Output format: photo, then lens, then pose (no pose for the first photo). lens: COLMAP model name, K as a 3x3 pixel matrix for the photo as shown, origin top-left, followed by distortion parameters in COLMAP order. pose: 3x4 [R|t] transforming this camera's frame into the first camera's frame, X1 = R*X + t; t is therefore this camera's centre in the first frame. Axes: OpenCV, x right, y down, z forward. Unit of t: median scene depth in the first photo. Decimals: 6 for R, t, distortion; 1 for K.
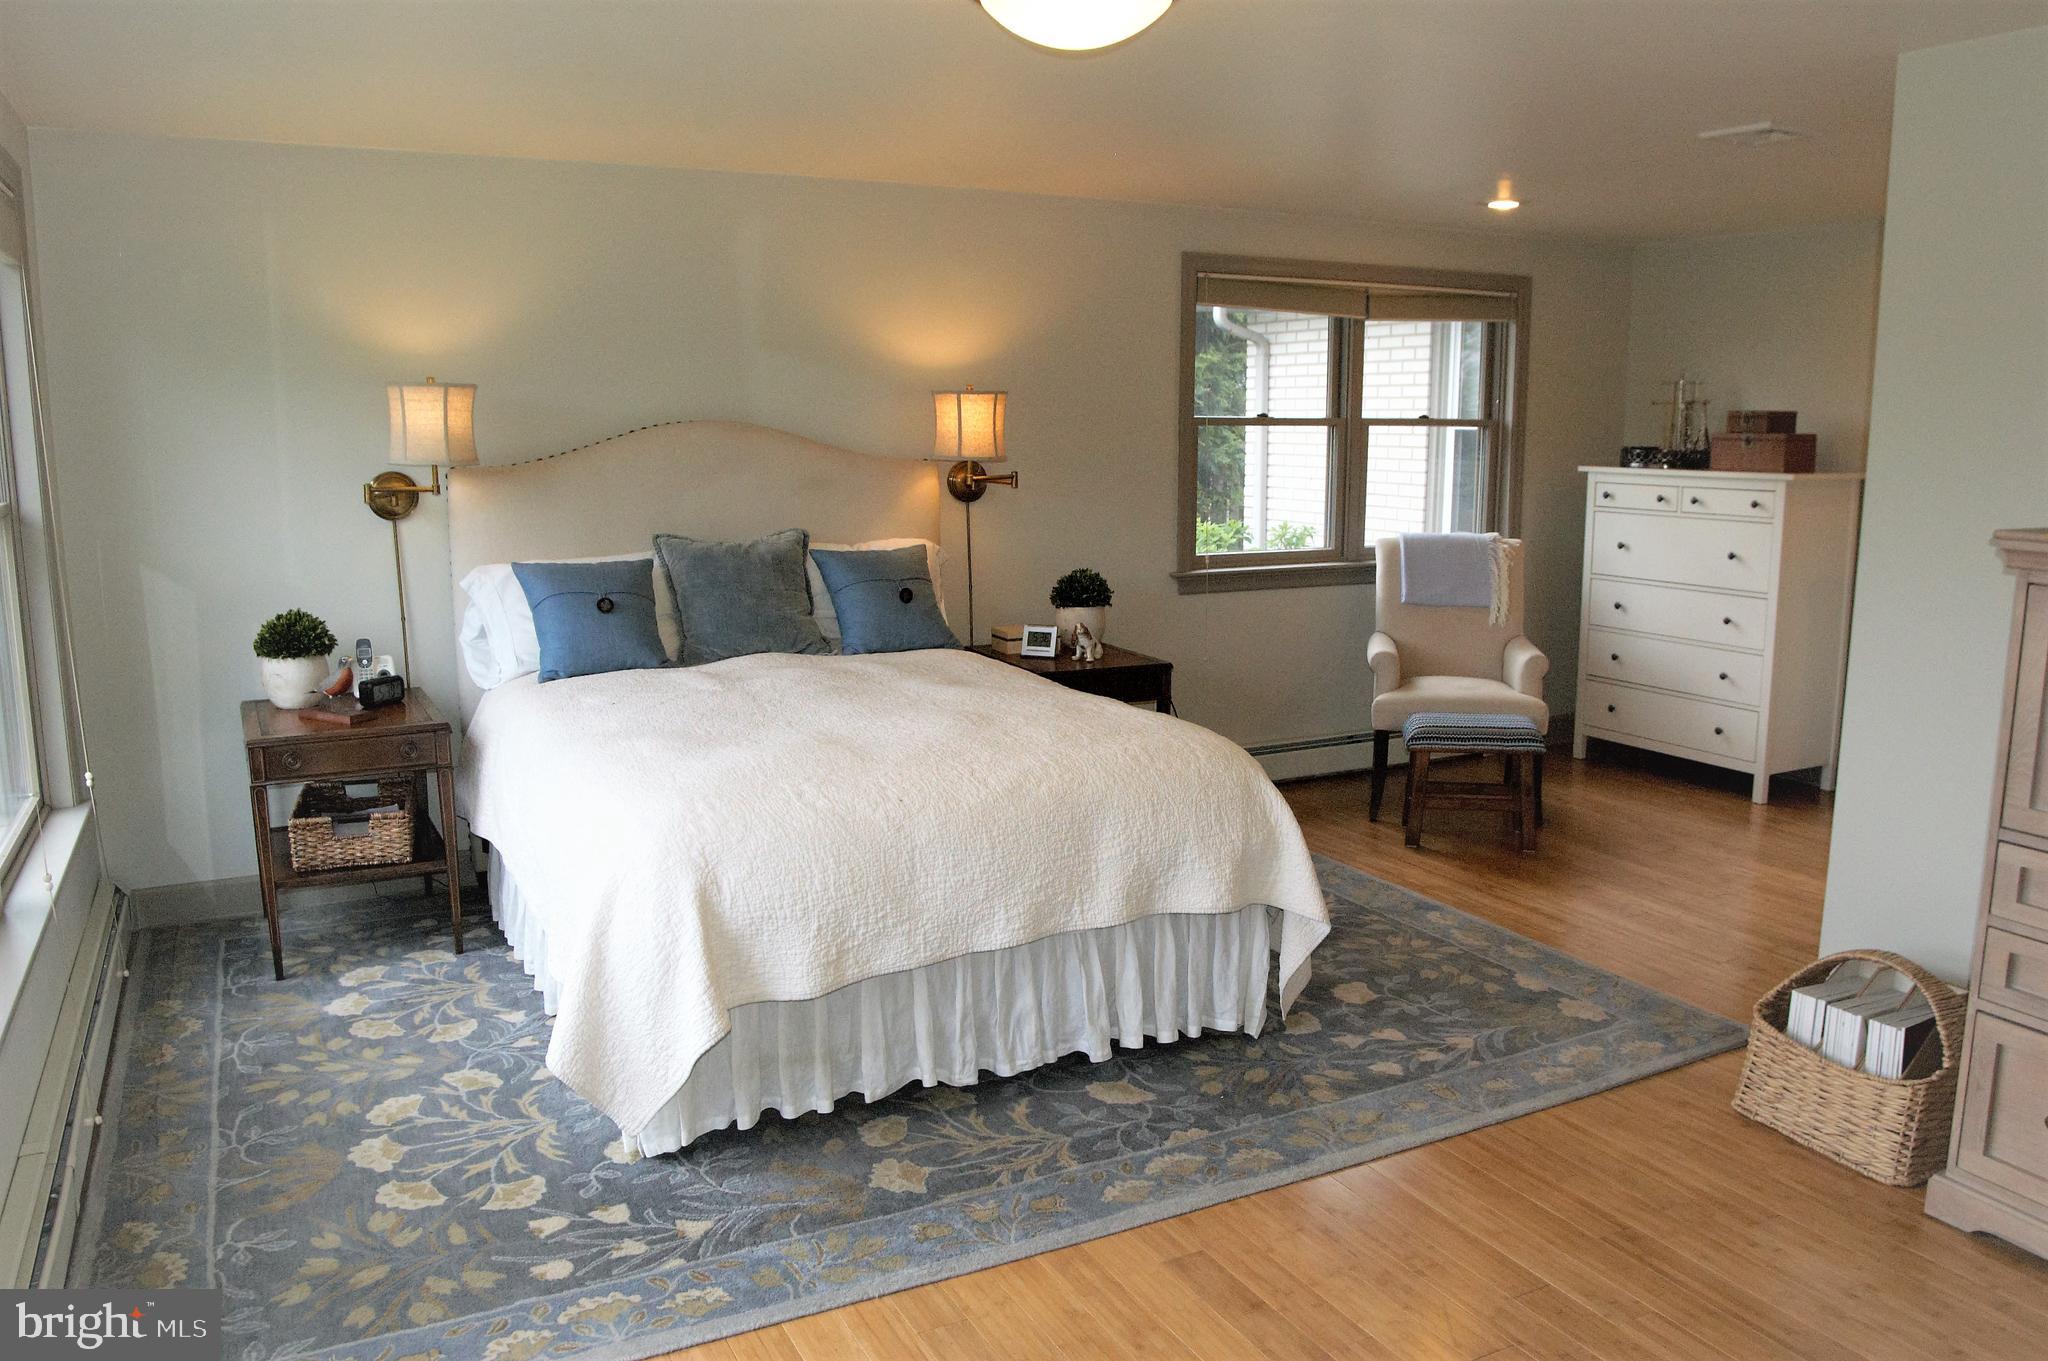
lens RADIAL K [[1520.8, 0, 1032.4], [0, 1520.8, 678.9], [0, 0, 1]] dist [-0.092046, -0.002757]
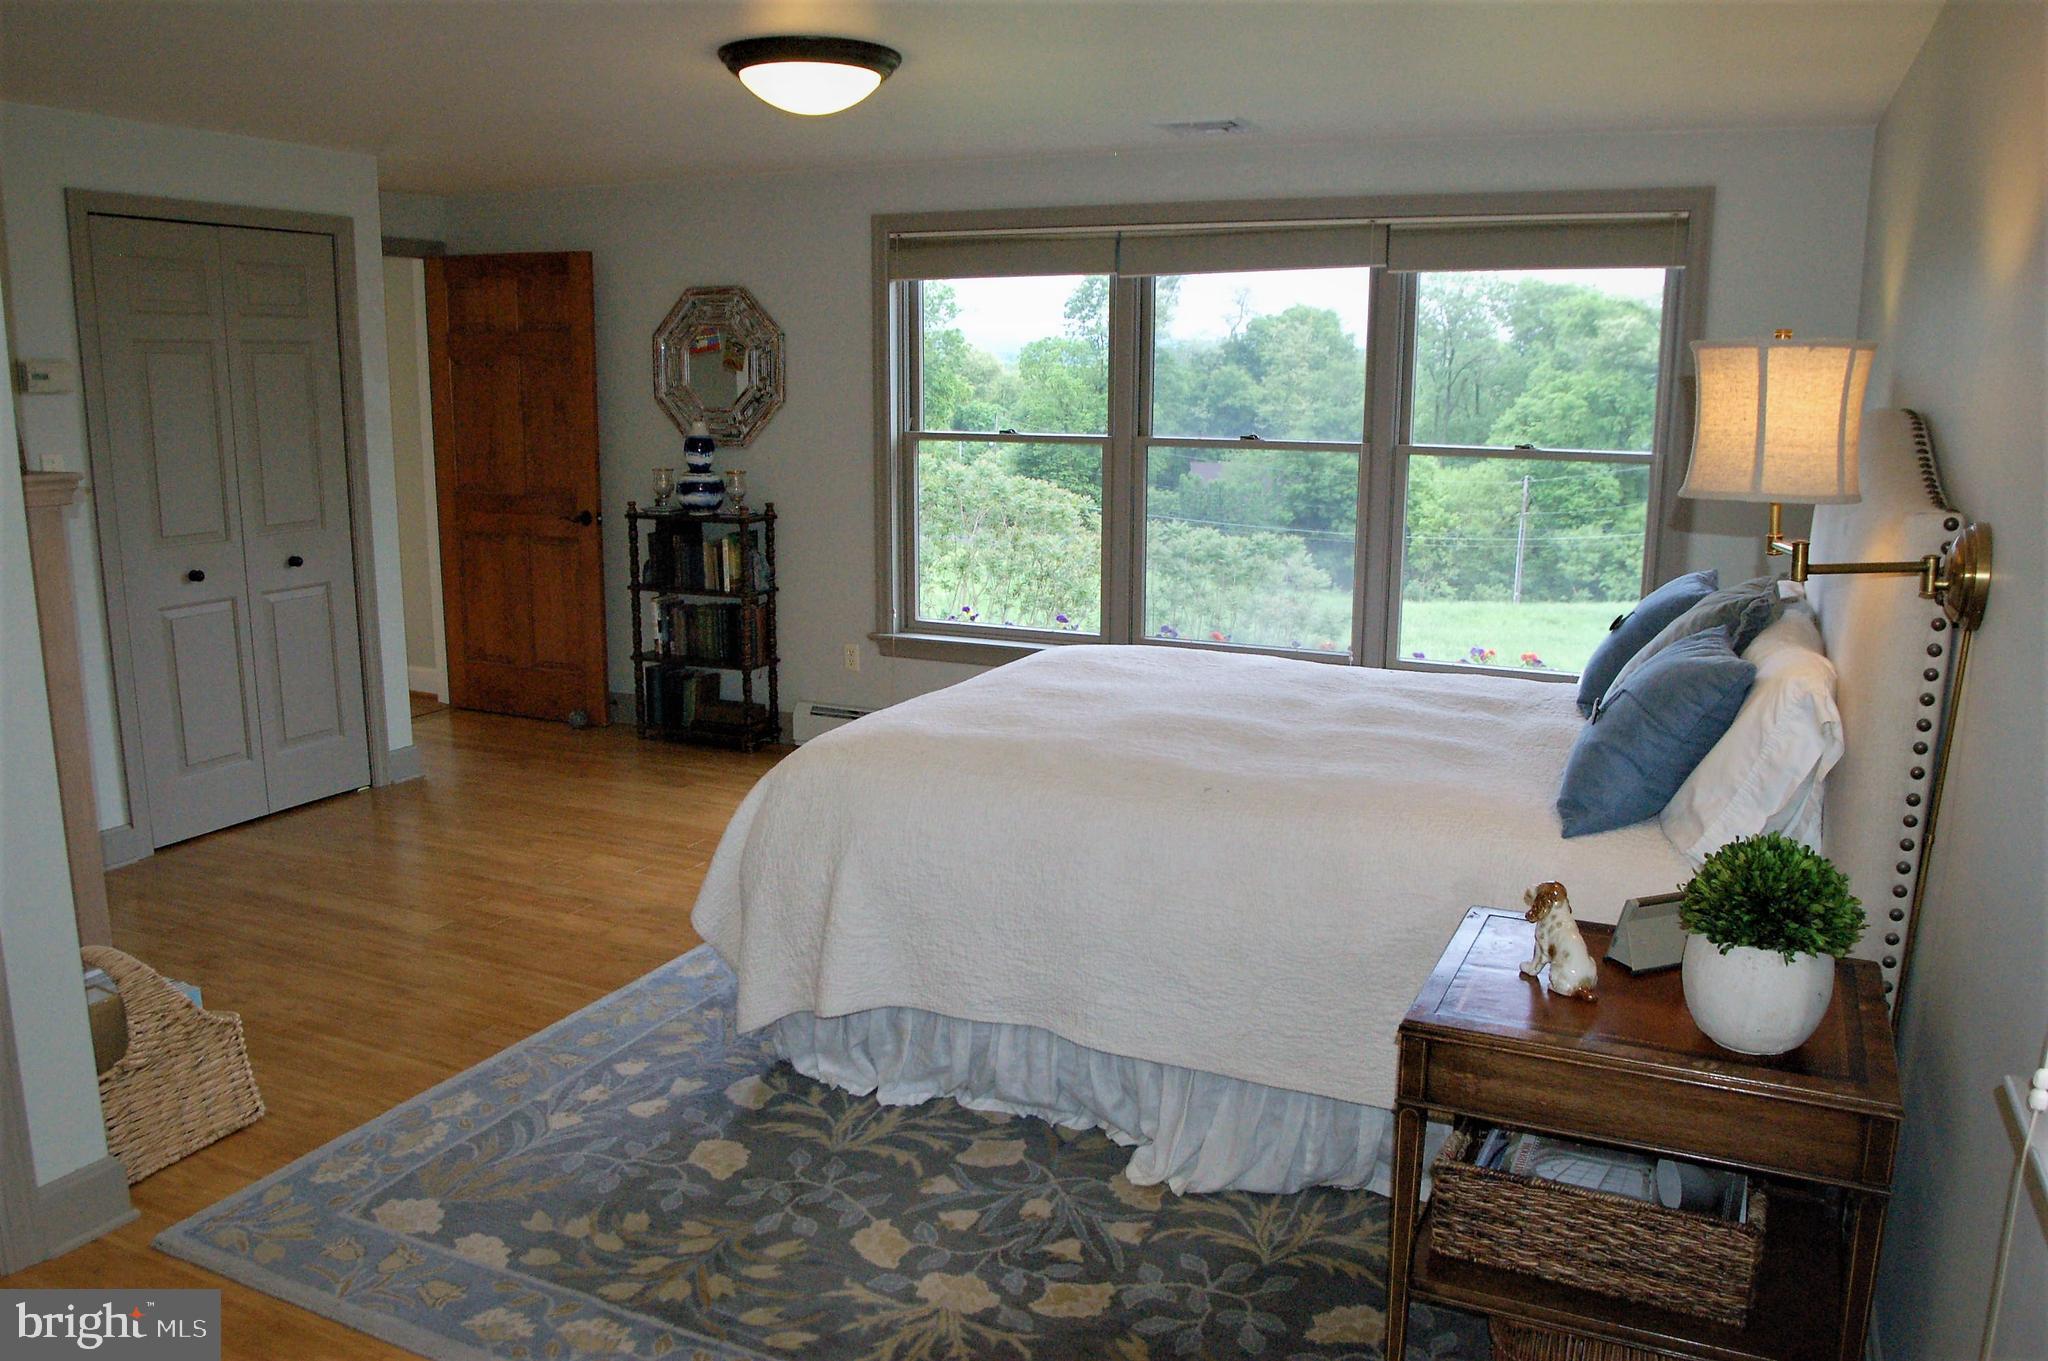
lens RADIAL K [[1518.1, 0, 1043.1], [0, 1518.1, 672.8], [0, 0, 1]] dist [-0.097534, 0.050323]
pose [[-0.789480, 0.108537, -0.604104, 0.454614], [-0.118148, 0.938960, 0.323102, -0.247823], [0.602298, 0.326456, -0.728467, 1.391649]]
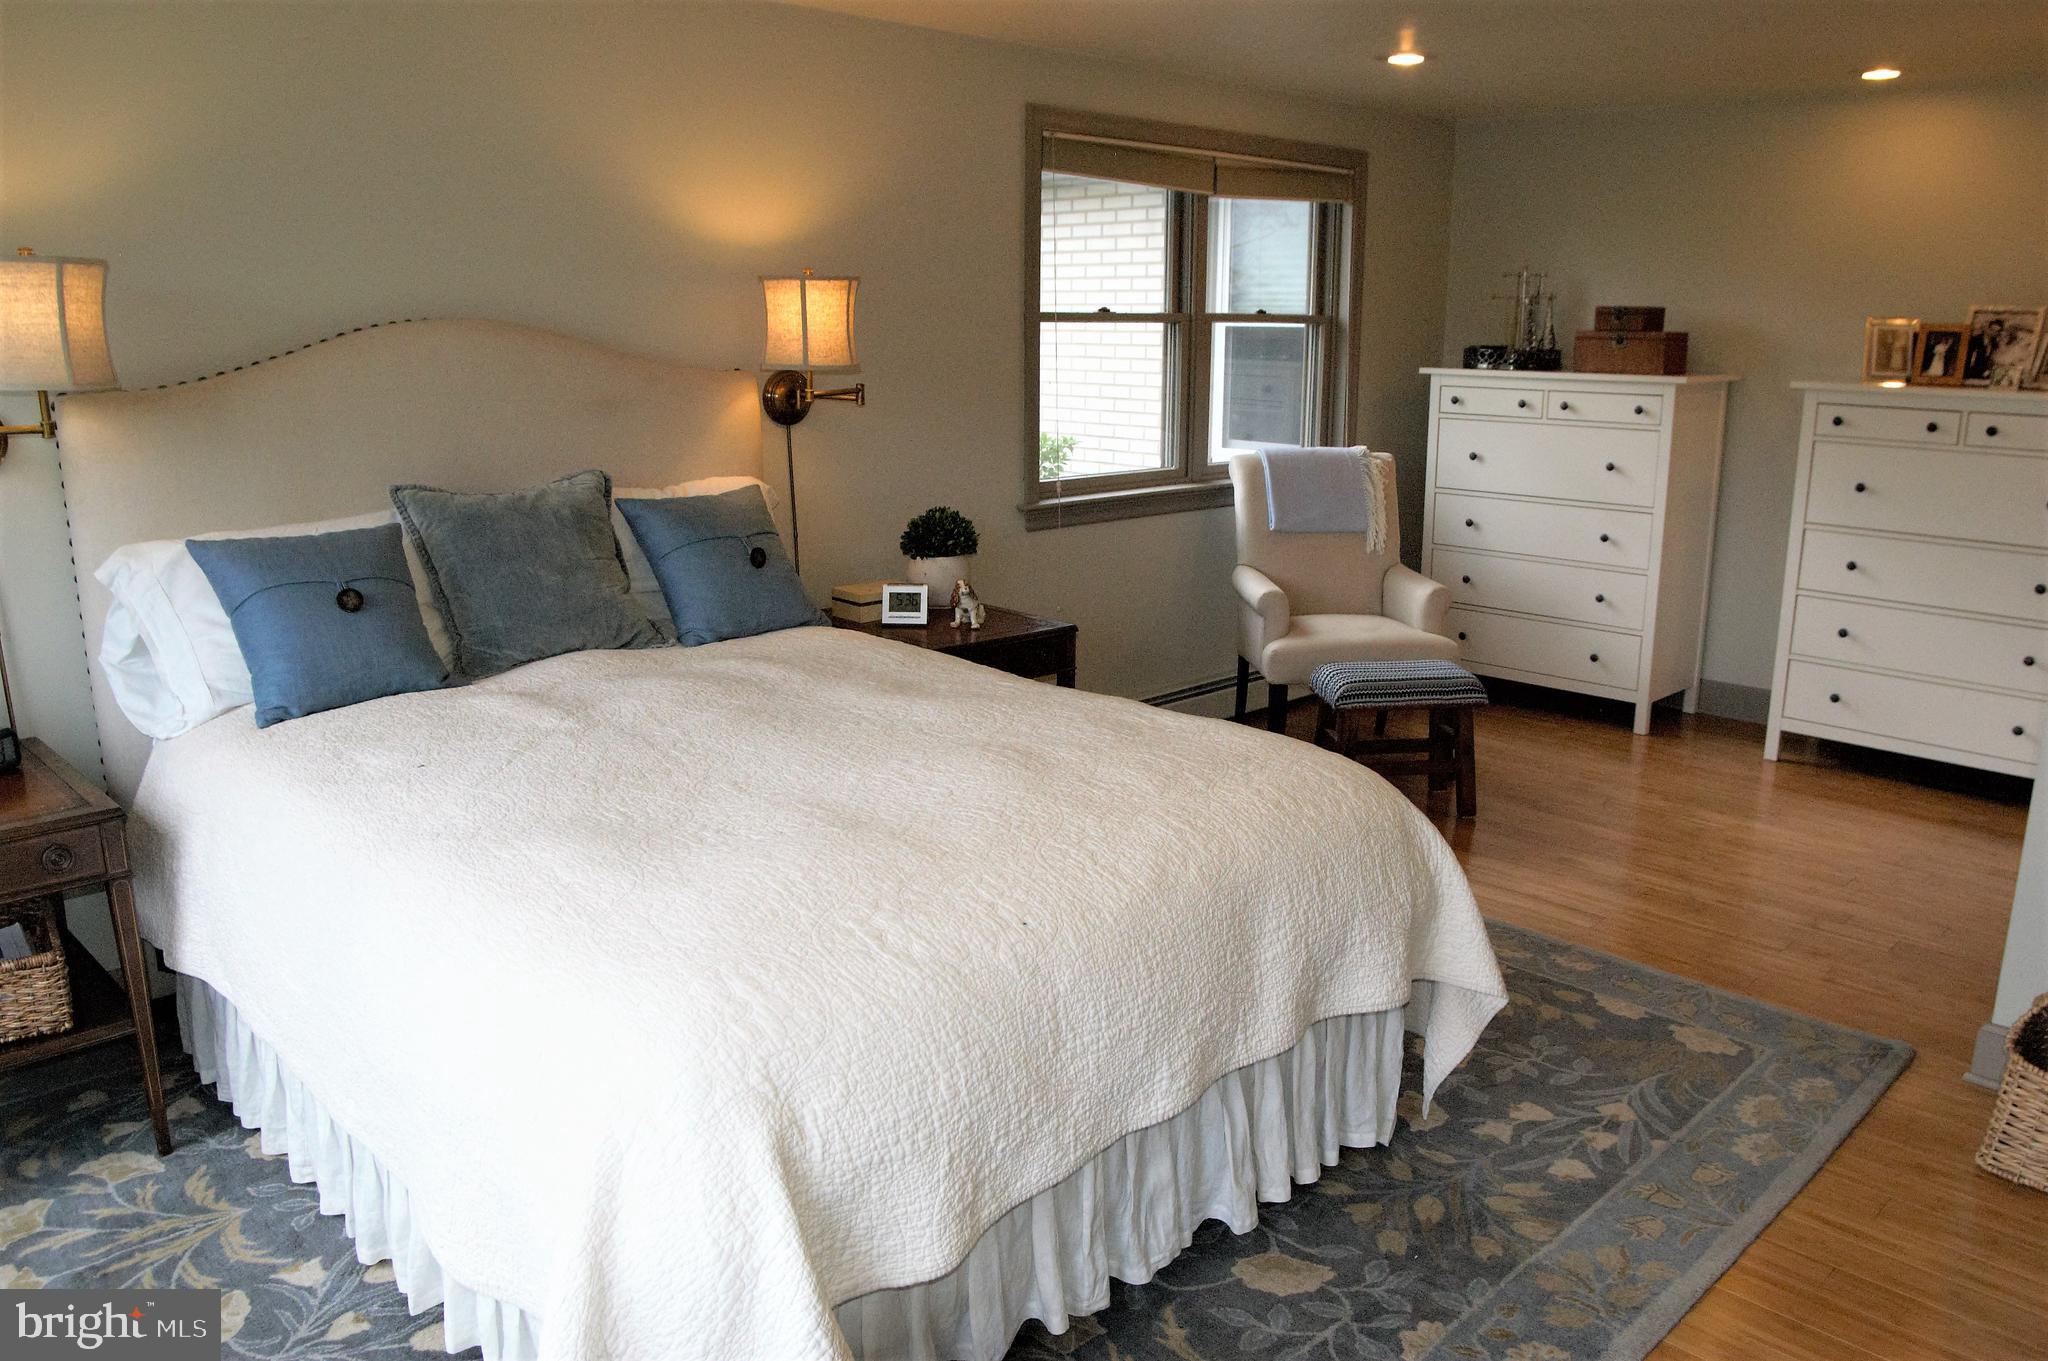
lens RADIAL K [[1521.2, 0, 1034.9], [0, 1521.2, 682.6], [0, 0, 1]] dist [-0.087235, 0.030962]
pose [[0.958106, -0.064436, 0.279072, -0.177605], [0.045251, 0.996182, 0.074658, -0.047212], [-0.282817, -0.058902, 0.957364, 0.281582]]
